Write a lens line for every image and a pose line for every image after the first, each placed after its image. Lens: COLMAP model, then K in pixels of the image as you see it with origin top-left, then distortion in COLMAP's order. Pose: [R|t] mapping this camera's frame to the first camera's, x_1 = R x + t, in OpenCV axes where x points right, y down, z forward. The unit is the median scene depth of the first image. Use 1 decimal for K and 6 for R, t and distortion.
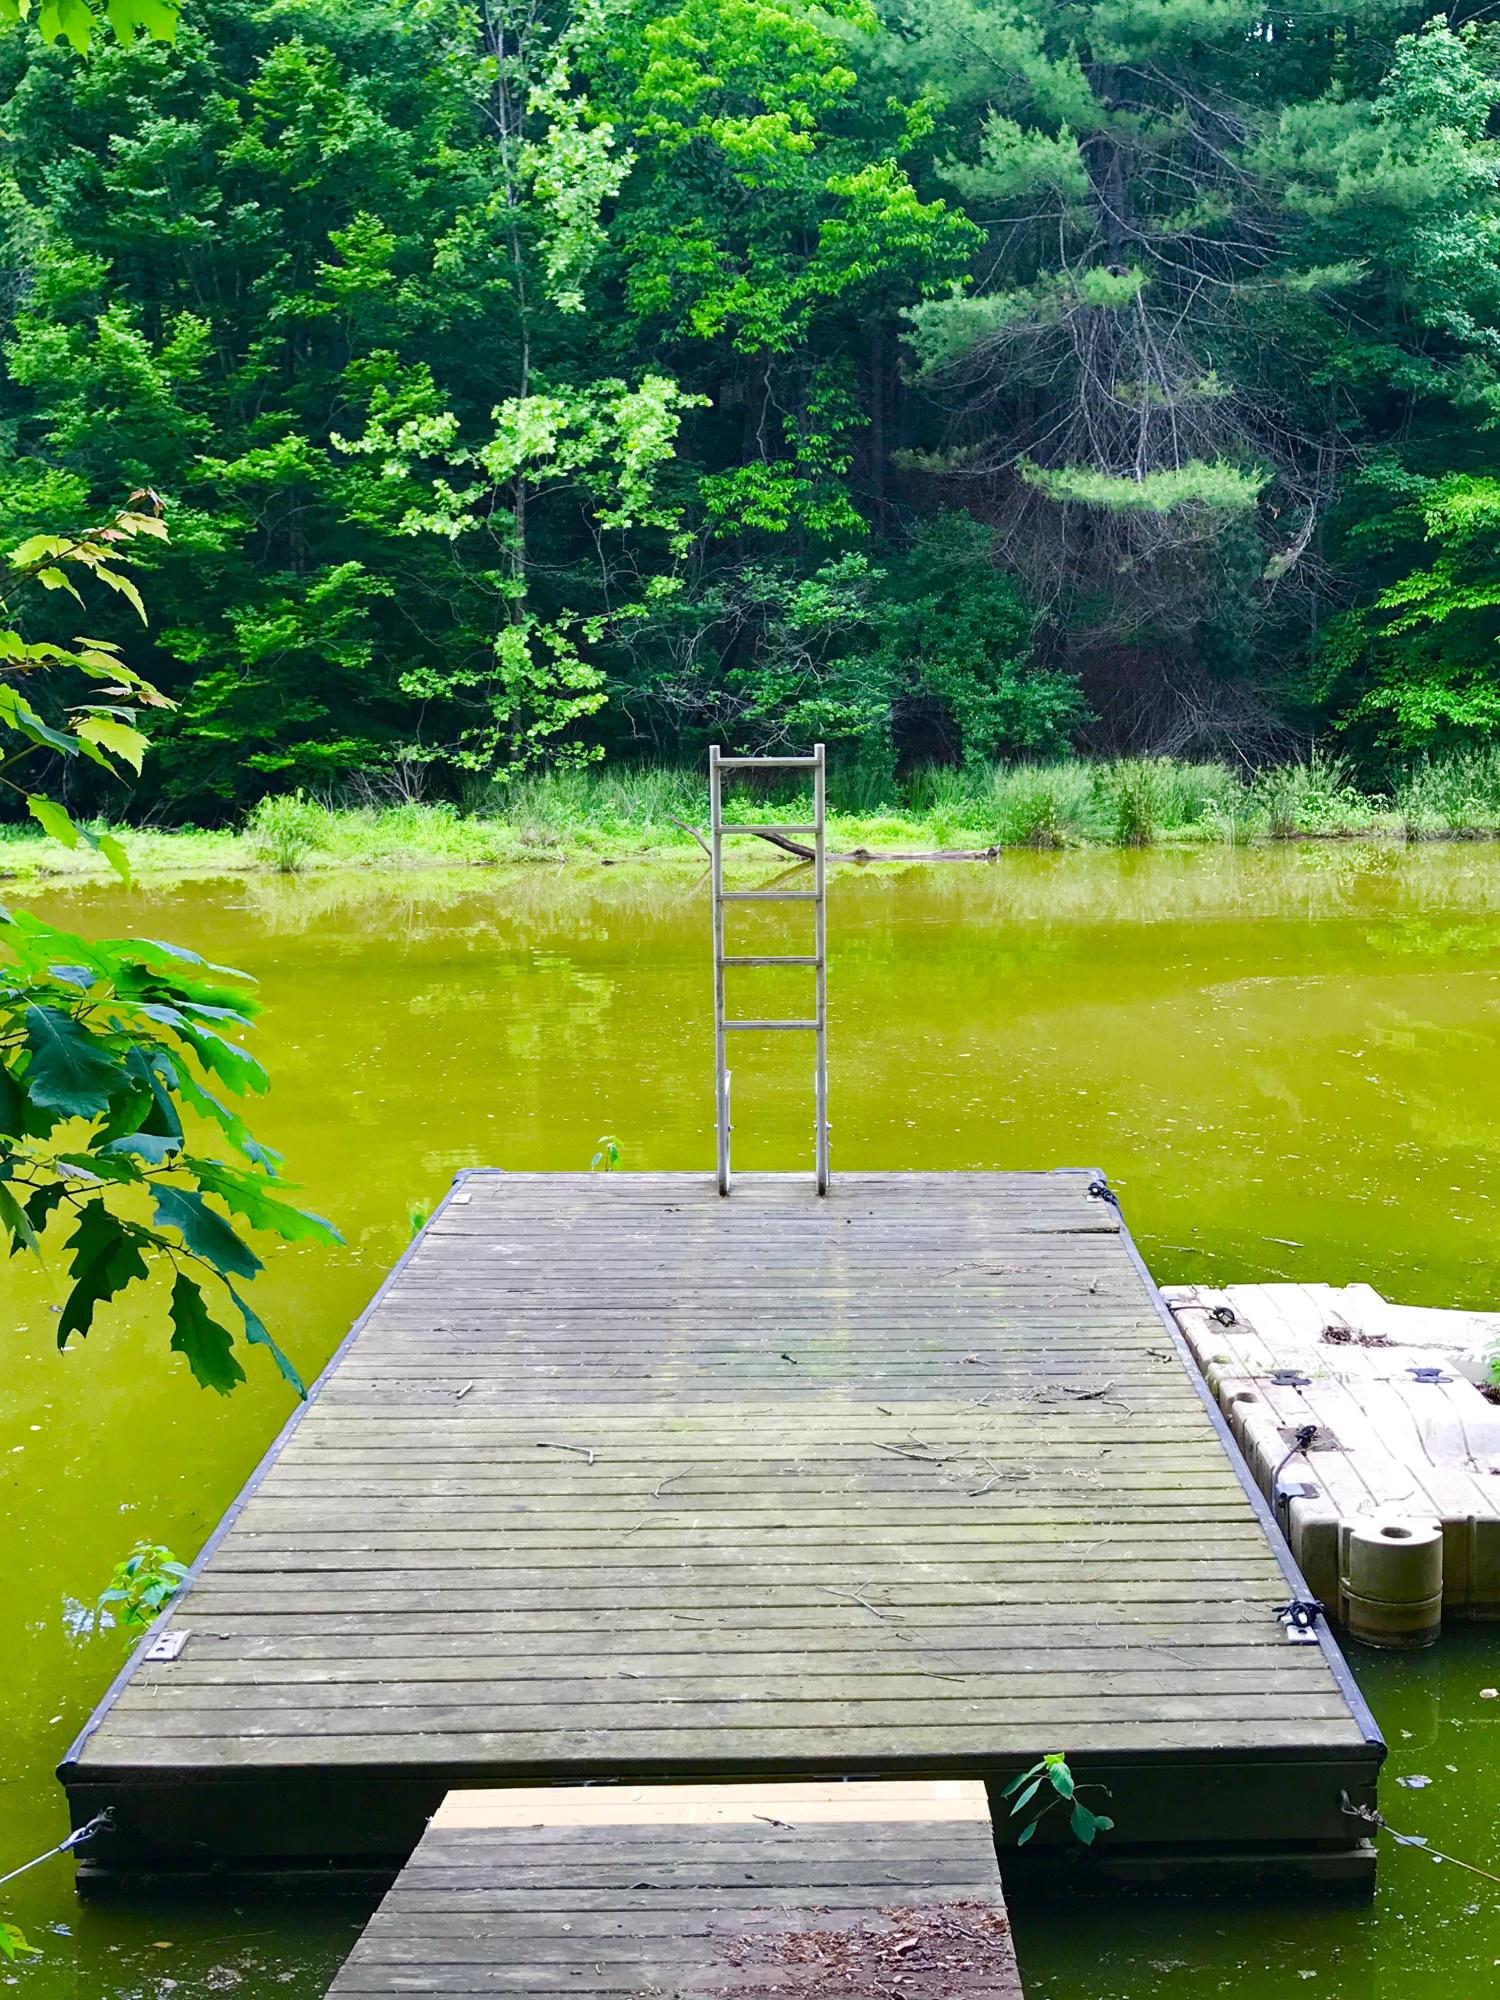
lens RADIAL K [[2467.8, 0, 750.0], [0, 2467.8, 1000.0], [0, 0, 1]] dist [0.006497, -0.000989]
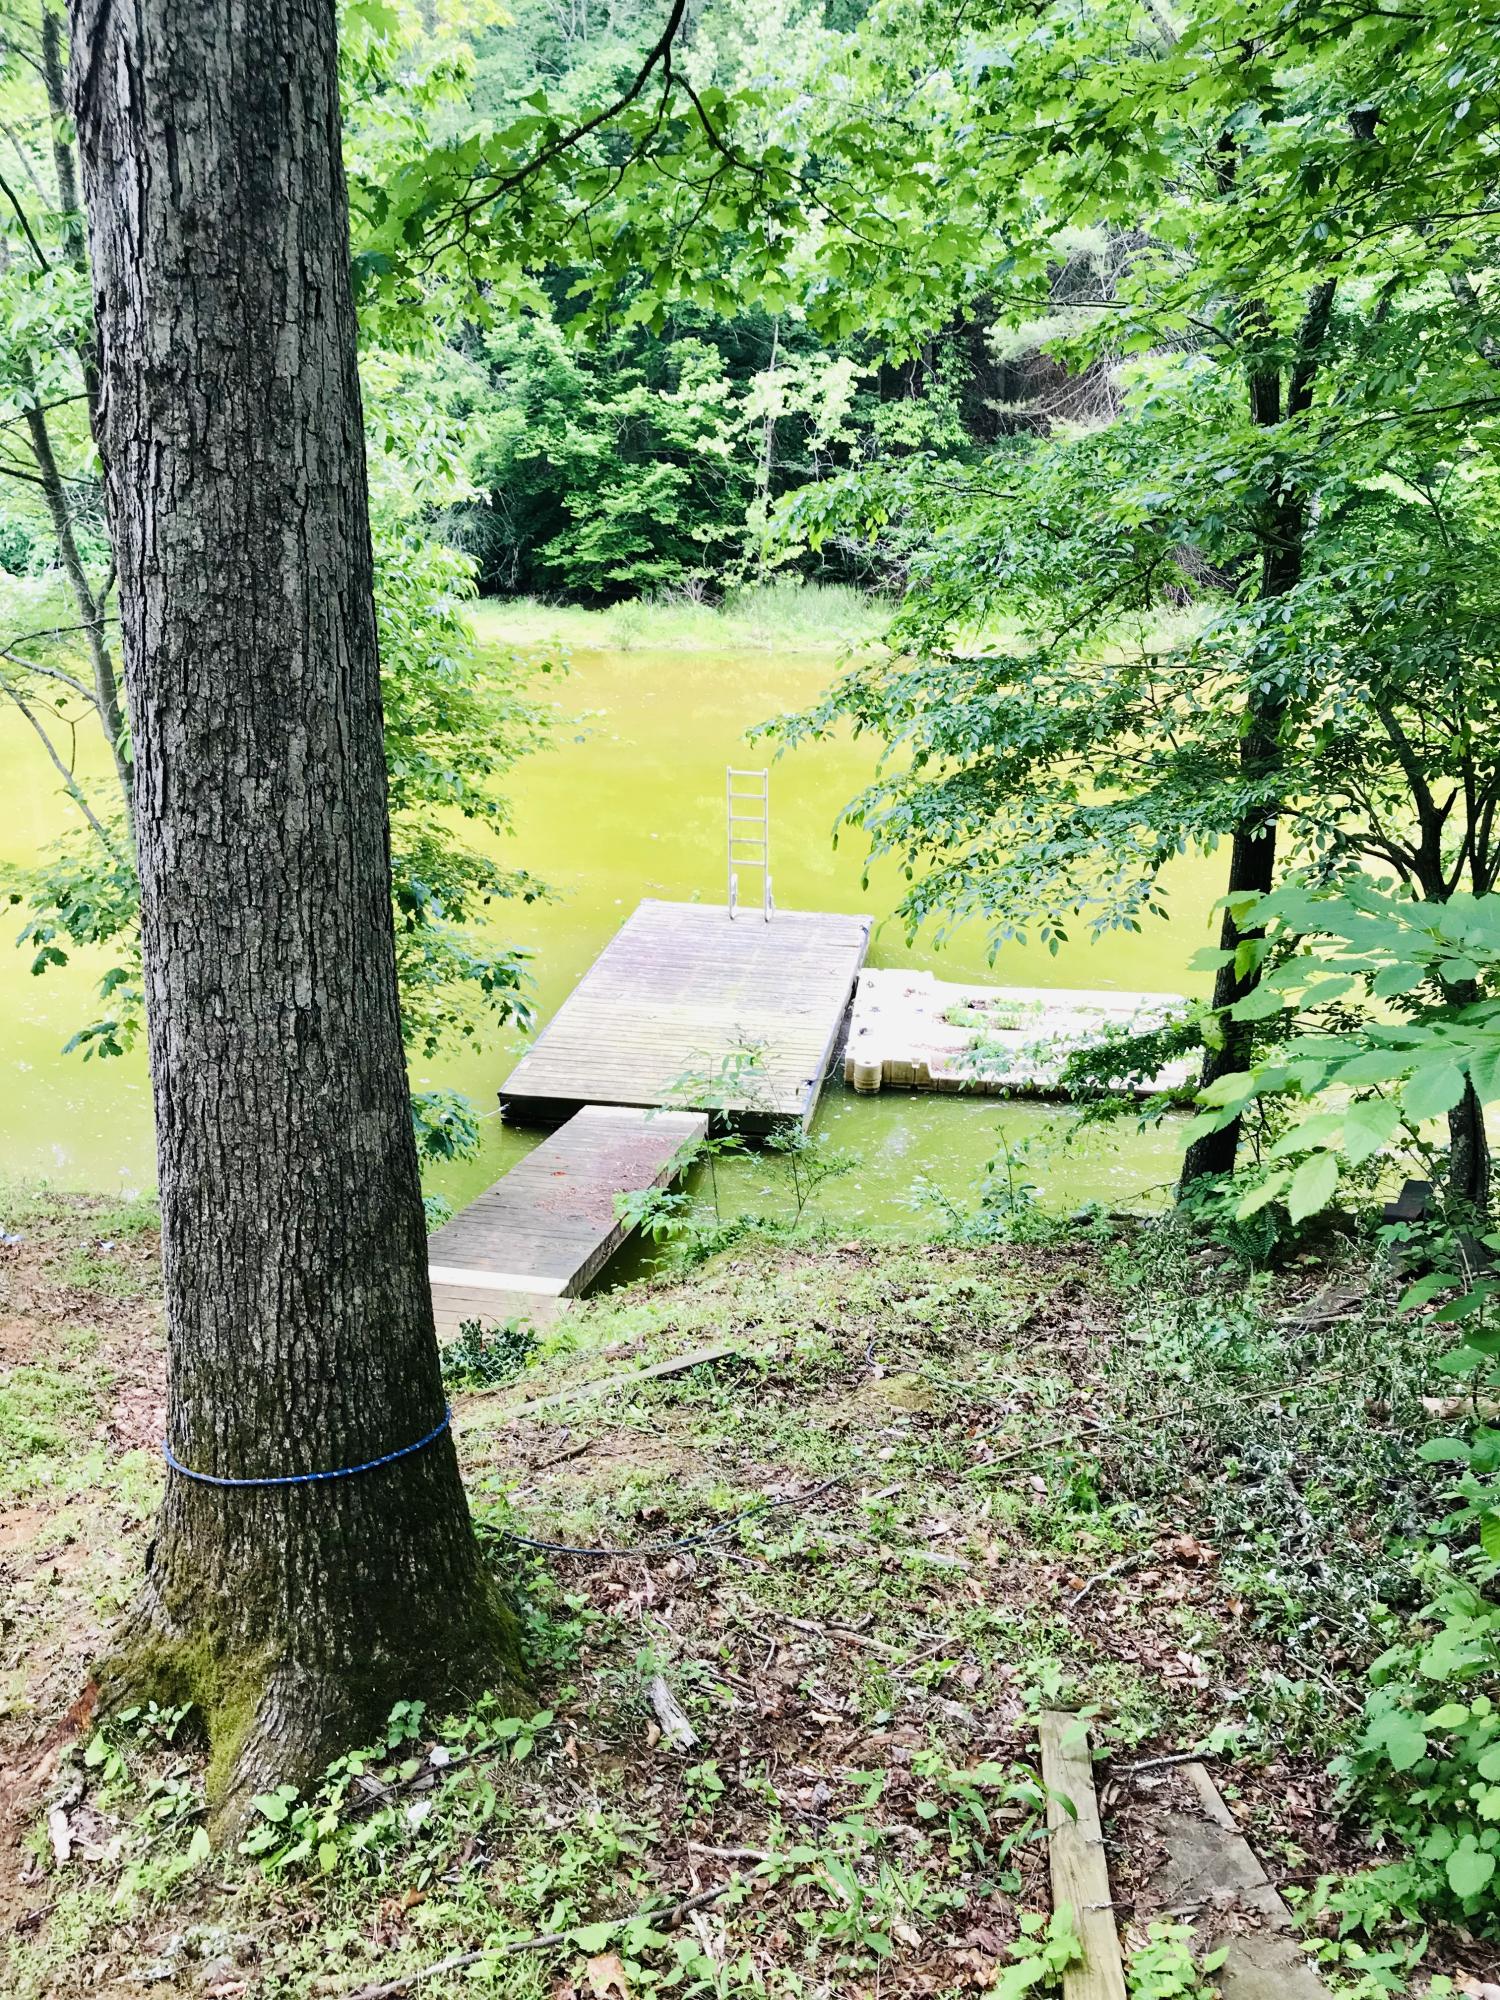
lens RADIAL K [[1692.1, 0, 748.0], [0, 1692.1, 968.1], [0, 0, 1]] dist [-0.012456, -0.004963]
pose [[0.989741, 0.074449, -0.121946, 0.071906], [-0.047691, 0.976705, 0.209220, -0.078272], [0.134681, -0.201258, 0.970235, -0.254908]]
